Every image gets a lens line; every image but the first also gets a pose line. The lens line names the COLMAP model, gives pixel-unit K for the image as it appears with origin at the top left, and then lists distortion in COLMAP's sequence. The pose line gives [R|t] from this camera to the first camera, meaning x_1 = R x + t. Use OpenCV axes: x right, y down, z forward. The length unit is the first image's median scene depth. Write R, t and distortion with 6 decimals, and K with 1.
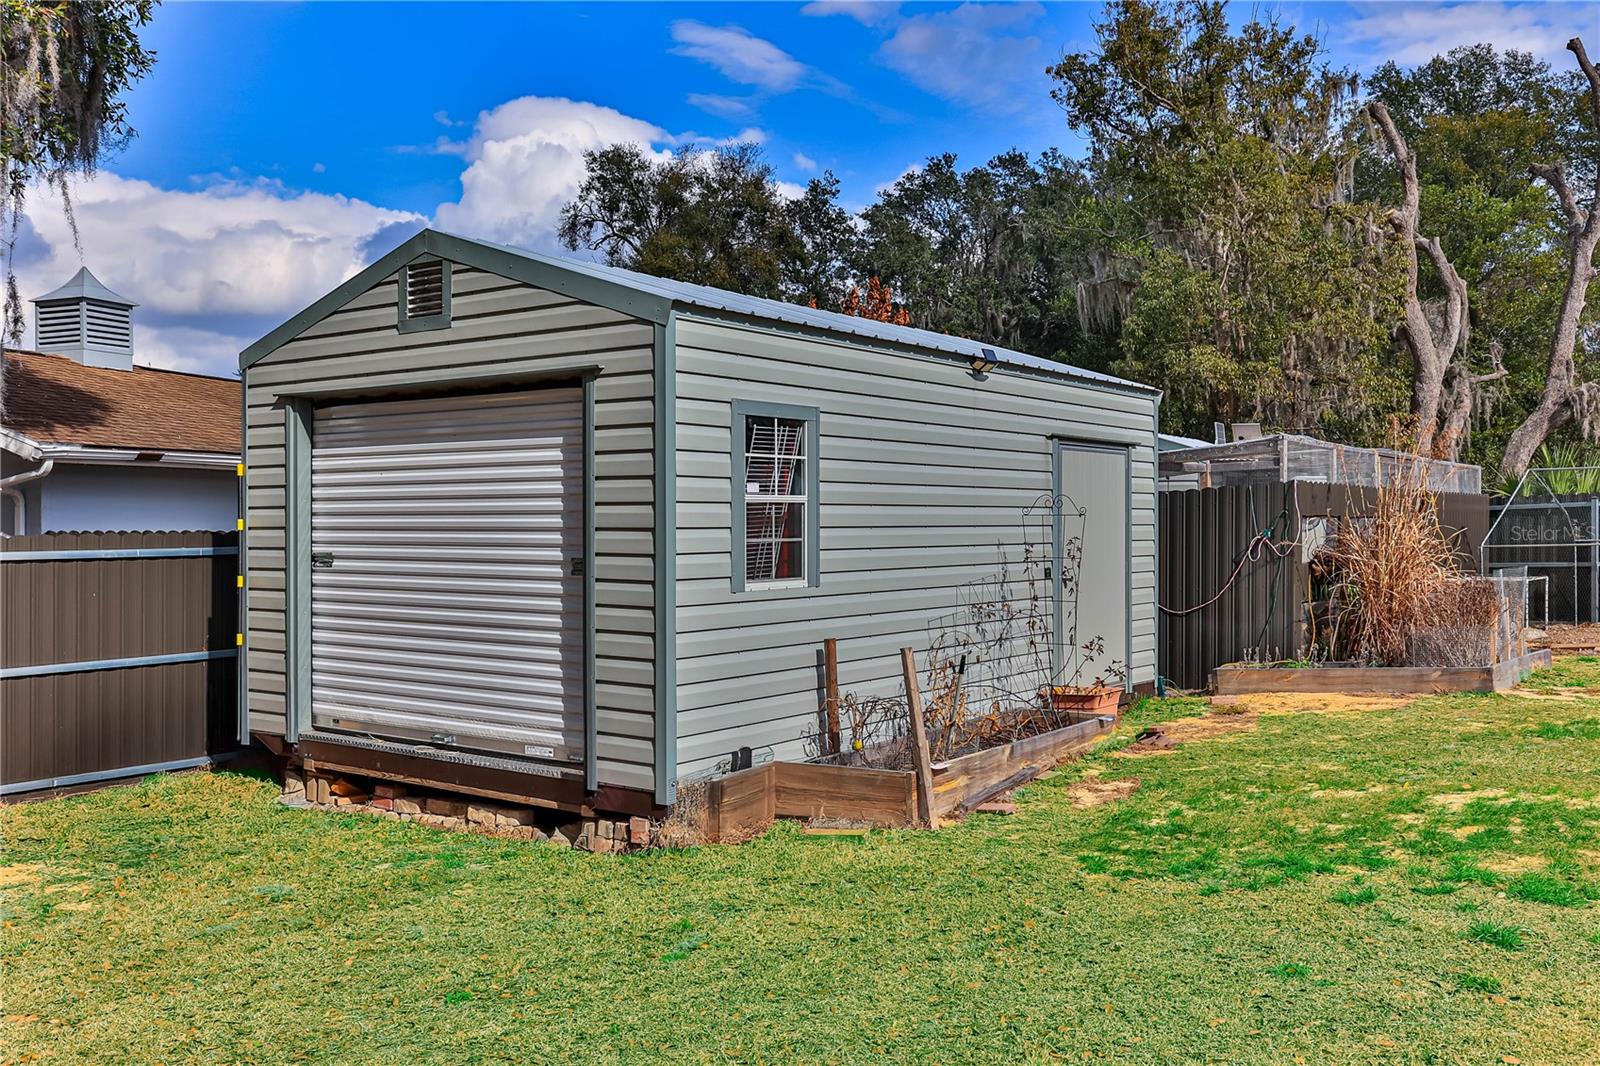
lens RADIAL K [[1382.5, 0, 798.9], [0, 1382.5, 532.3], [0, 0, 1]] dist [-0.021855, -0.003935]
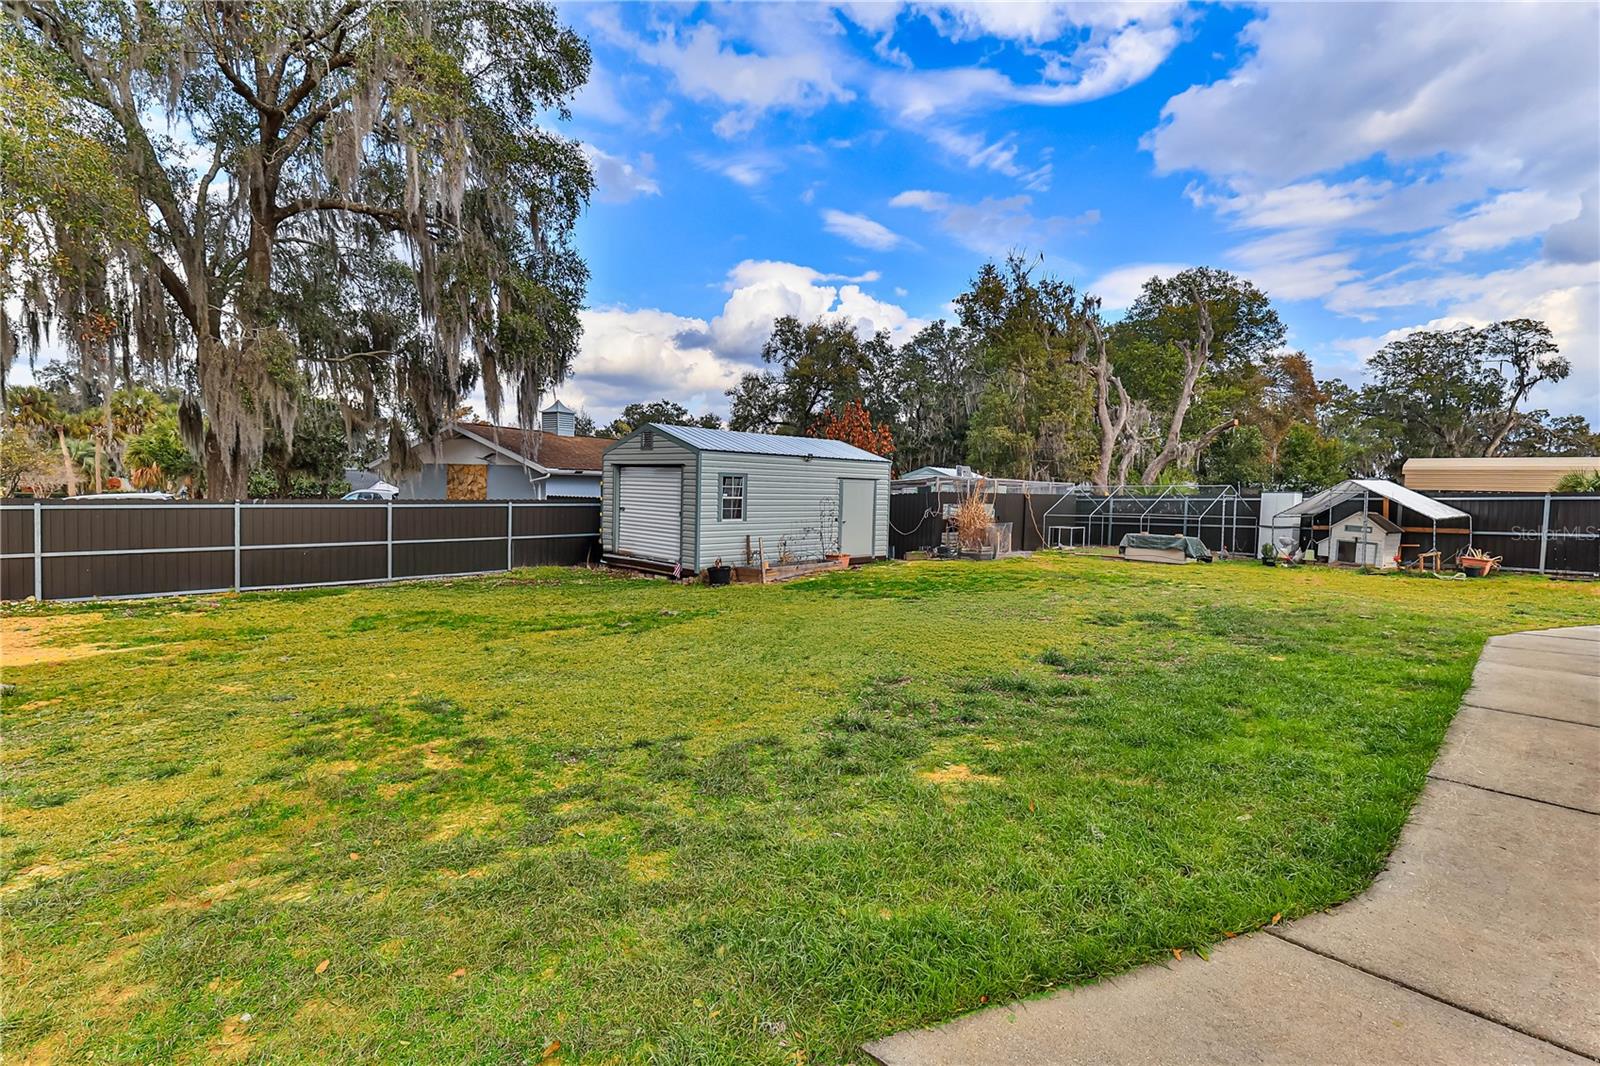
lens RADIAL K [[735.7, 0, 801.2], [0, 735.7, 528.2], [0, 0, 1]] dist [0.006862, 0.001196]
pose [[0.987892, 0.037154, -0.150630, 0.314623], [-0.029513, 0.998177, 0.052648, -0.034484], [0.152312, -0.047565, 0.987187, -0.644461]]
